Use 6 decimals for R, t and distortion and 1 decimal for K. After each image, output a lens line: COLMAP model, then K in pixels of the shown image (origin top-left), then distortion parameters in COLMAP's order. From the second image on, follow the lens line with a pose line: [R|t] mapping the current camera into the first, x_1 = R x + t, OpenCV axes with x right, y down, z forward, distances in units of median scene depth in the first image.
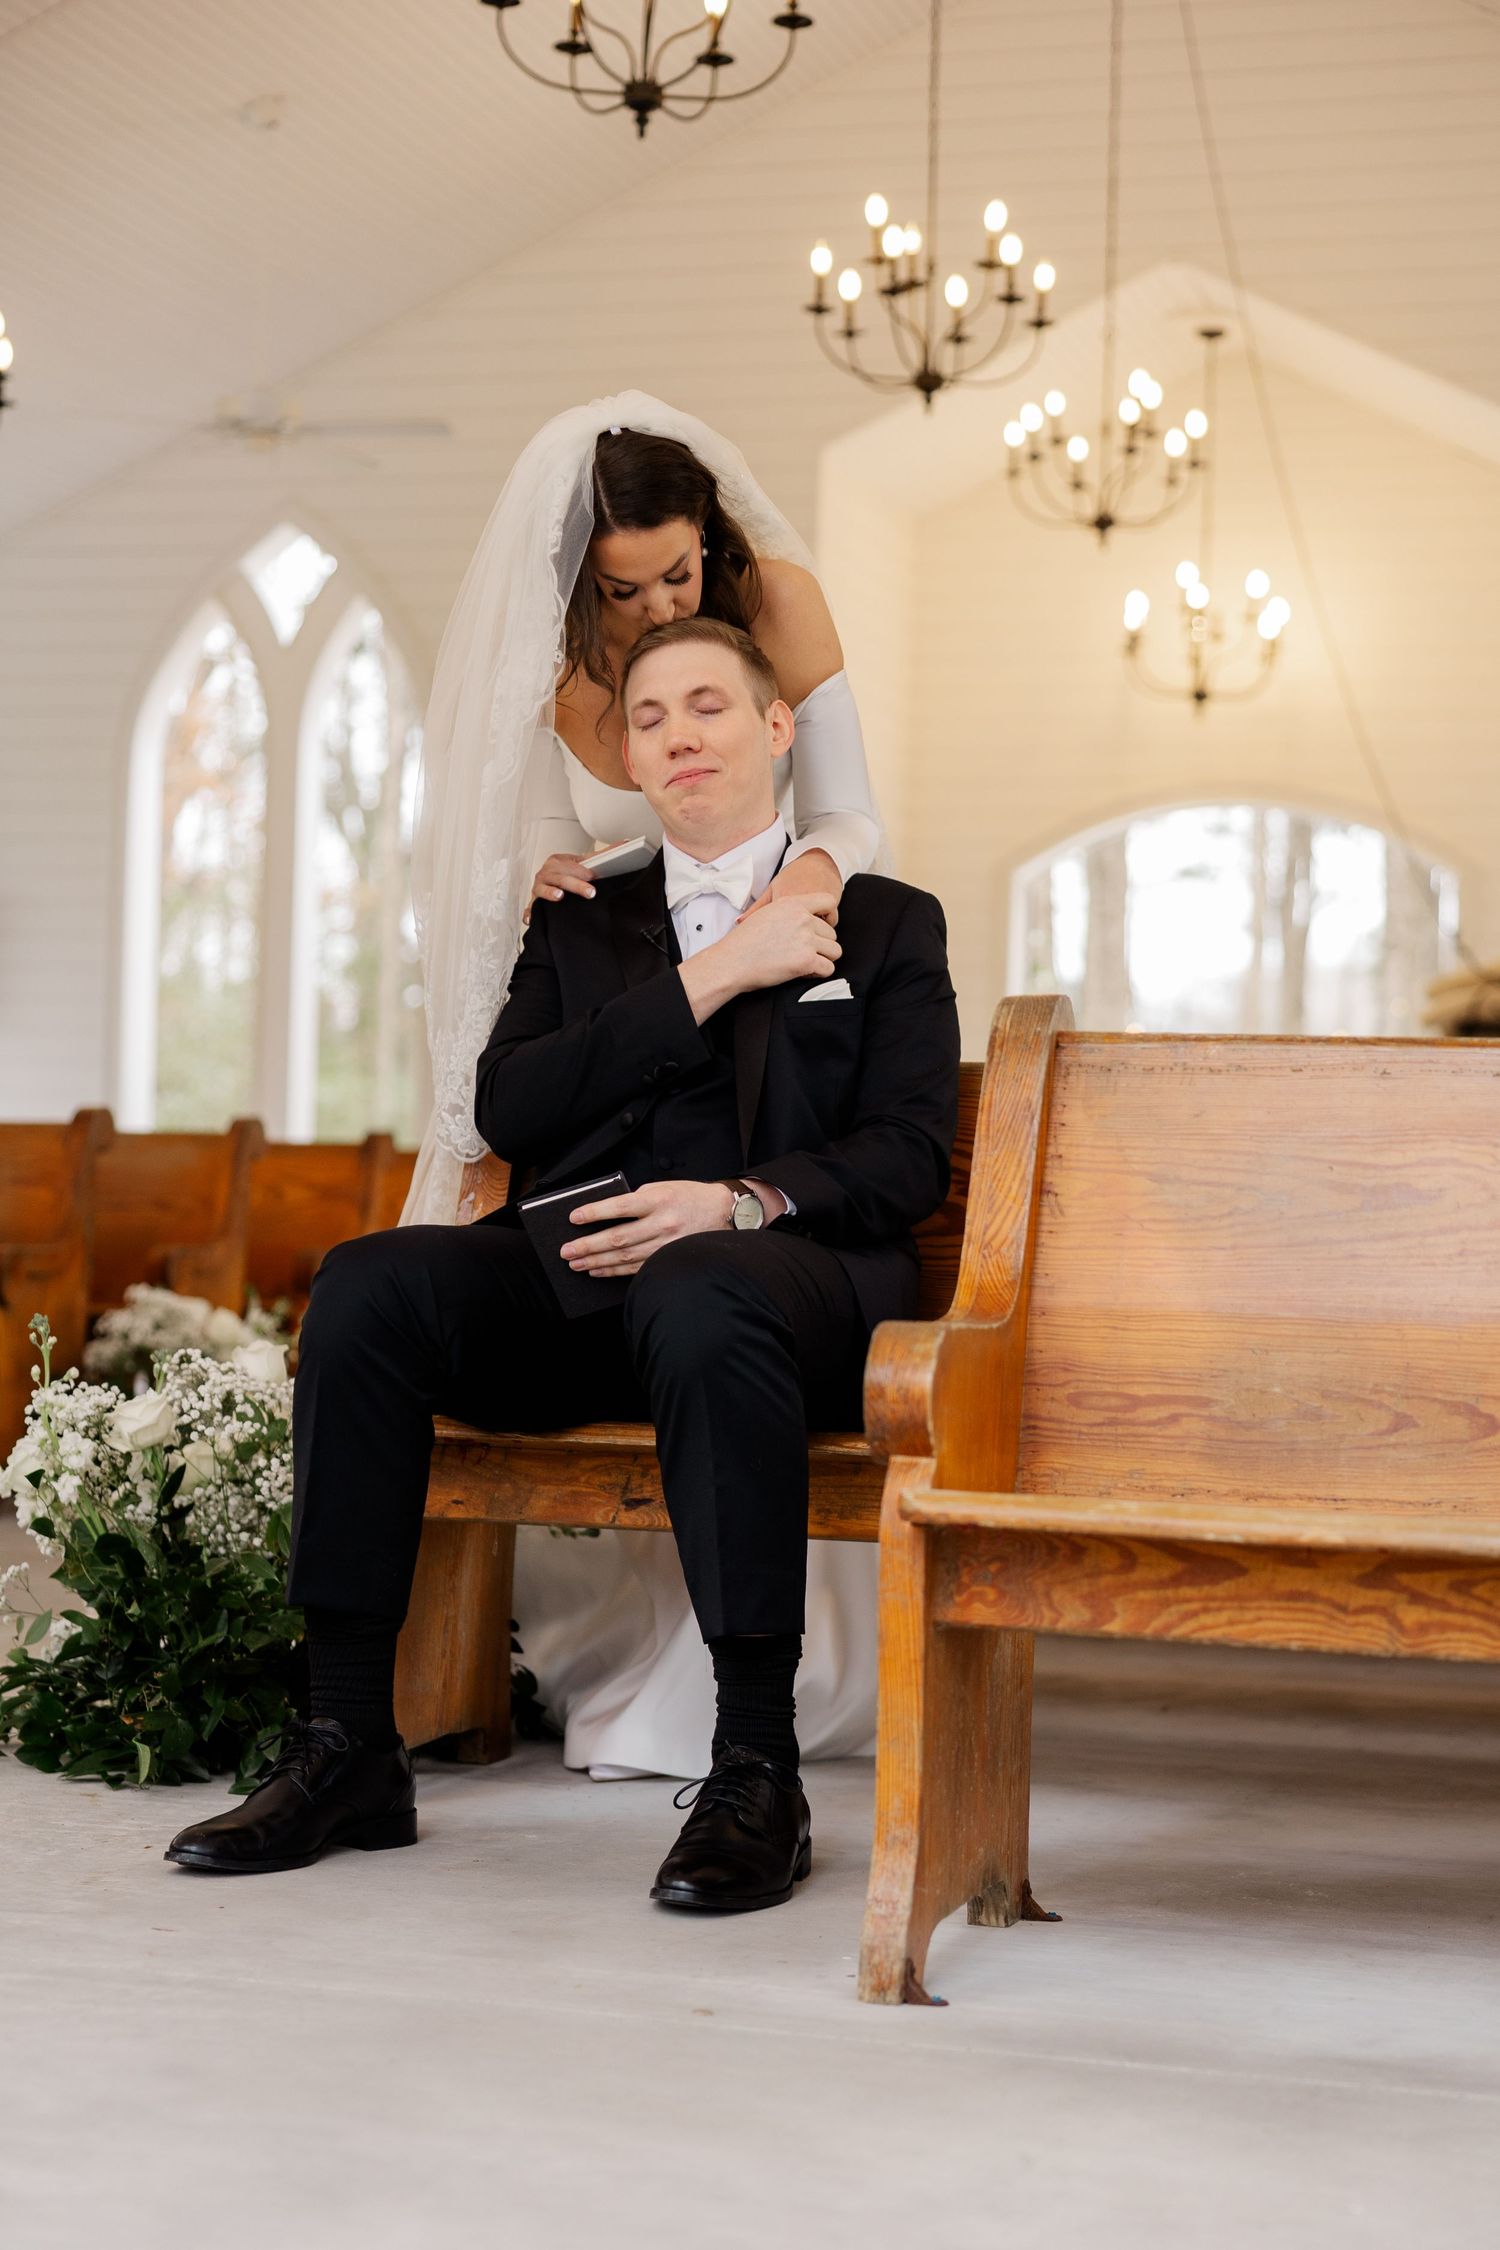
lens RADIAL K [[4046.6, 0, 755.0], [0, 4046.6, 1174.7], [0, 0, 1]] dist [0.007929, 0.260954]
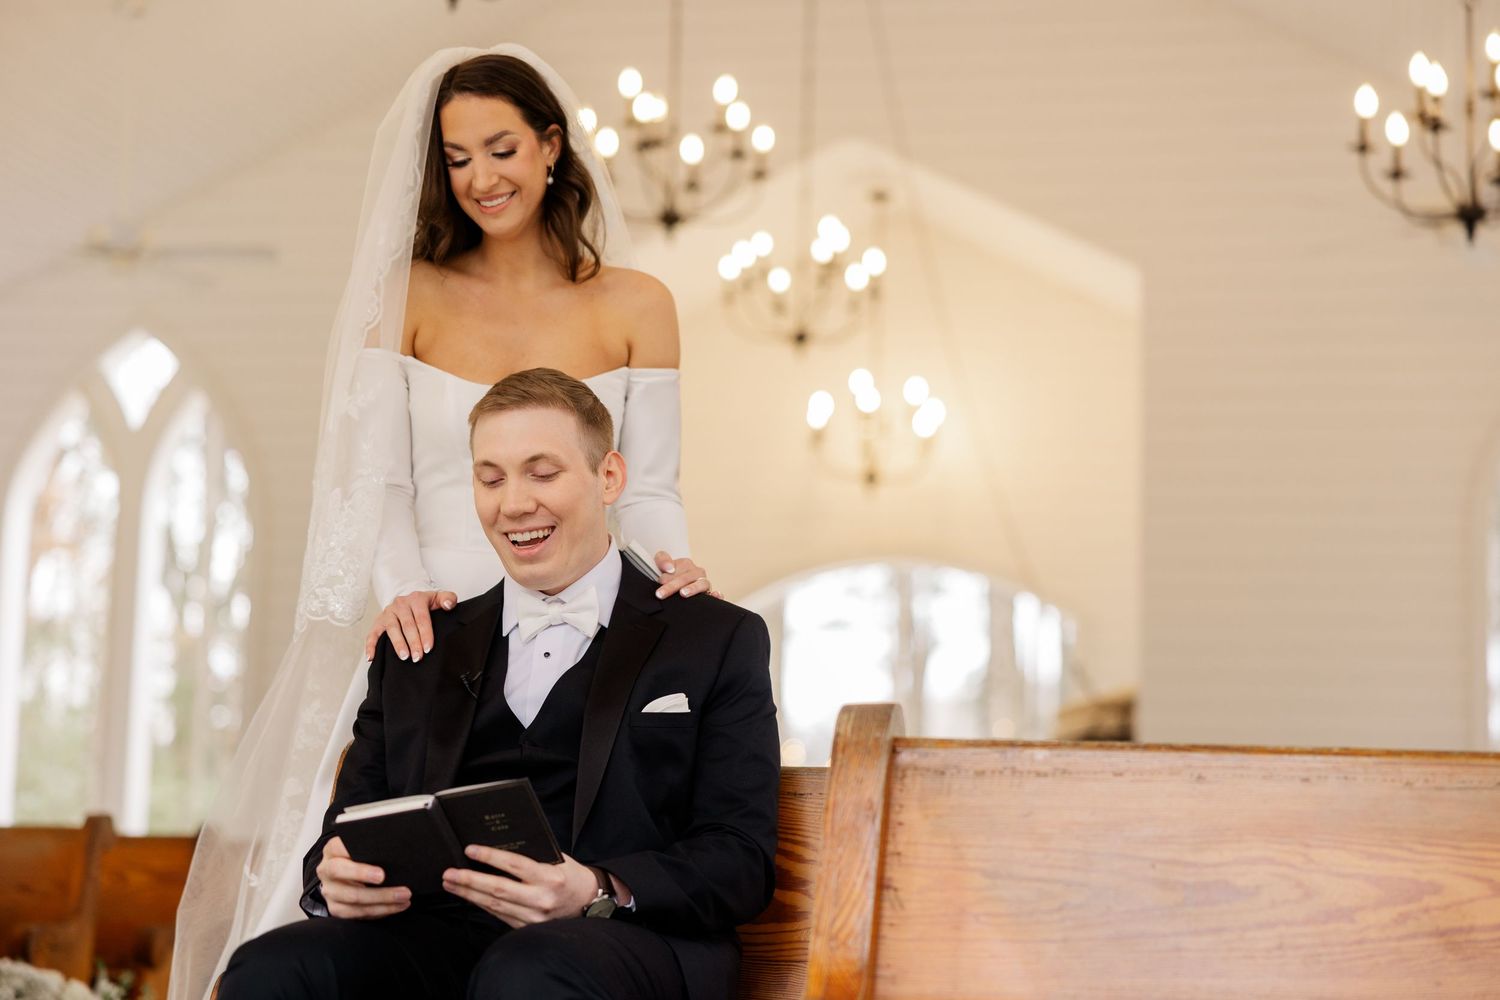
lens RADIAL K [[3097.0, 0, 719.9], [0, 3097.0, 474.9], [0, 0, 1]] dist [0.027528, 0.048241]
pose [[0.996919, 0.013609, 0.077253, -0.032924], [-0.003978, 0.992340, -0.123475, -0.002241], [-0.078341, 0.122787, 0.989336, 0.159109]]
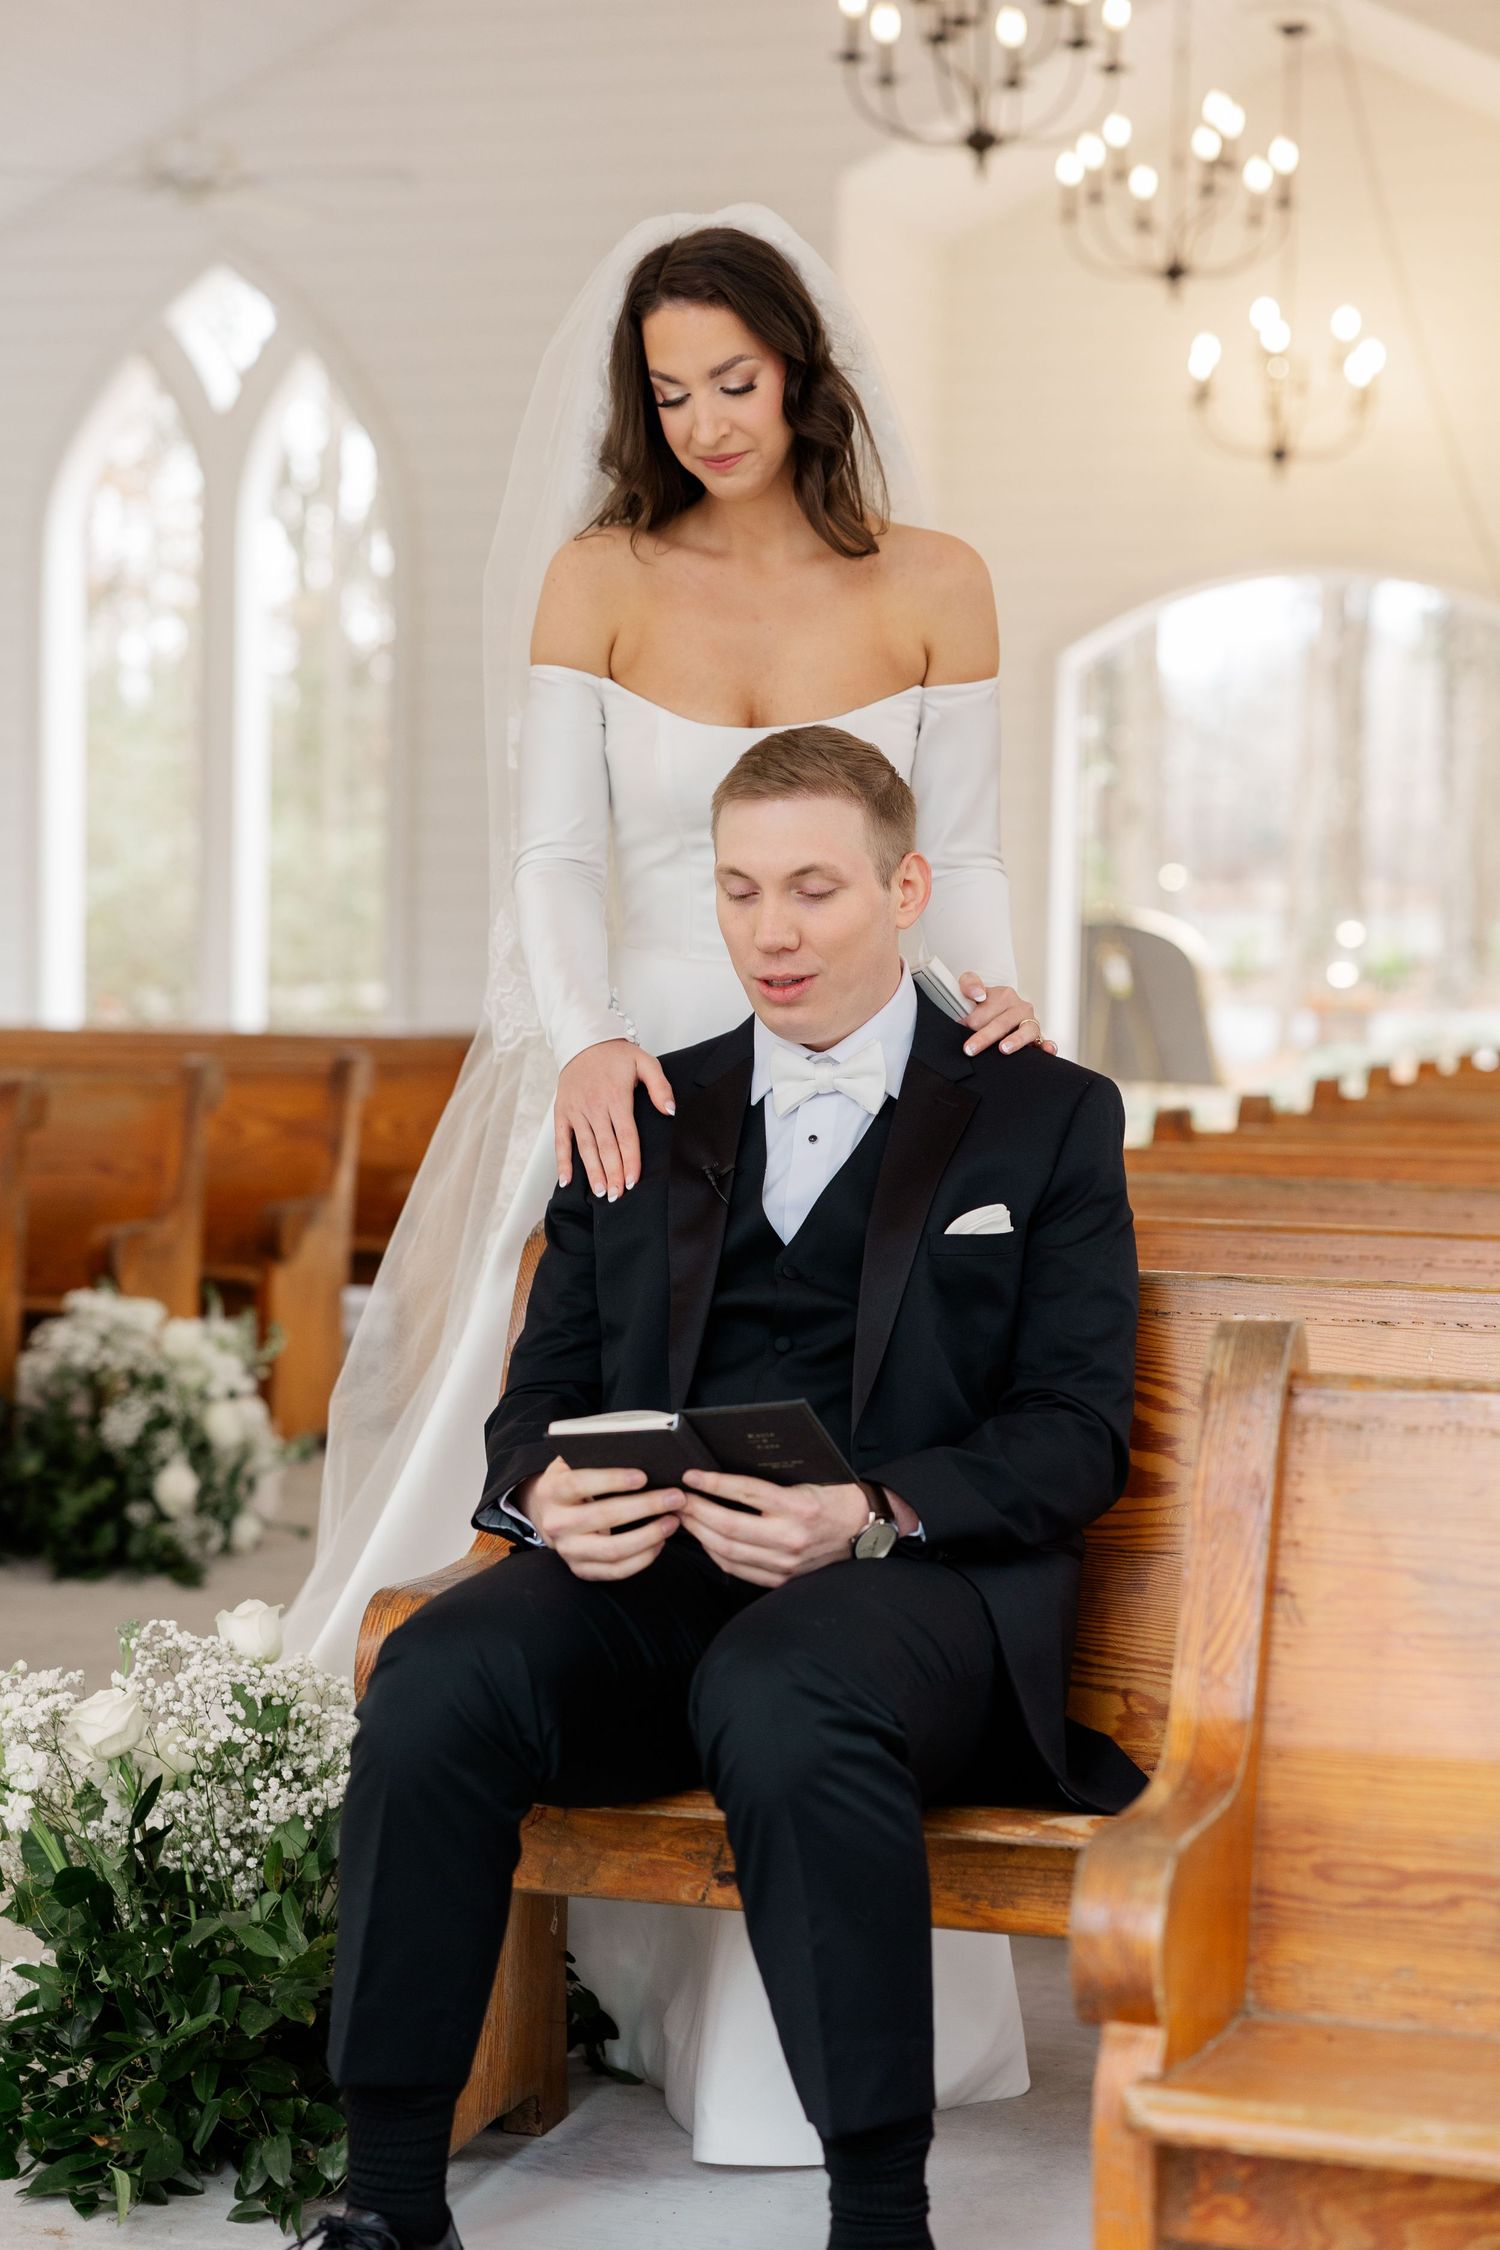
lens RADIAL K [[4412.3, 0, 650.7], [0, 4412.3, 1130.0], [0, 0, 1]] dist [0.002927, 0.363284]
pose [[0.999772, -0.012322, -0.017443, -0.028841], [0.013529, 0.997393, 0.070885, -0.129329], [0.016524, -0.071105, 0.997332, 0.145972]]
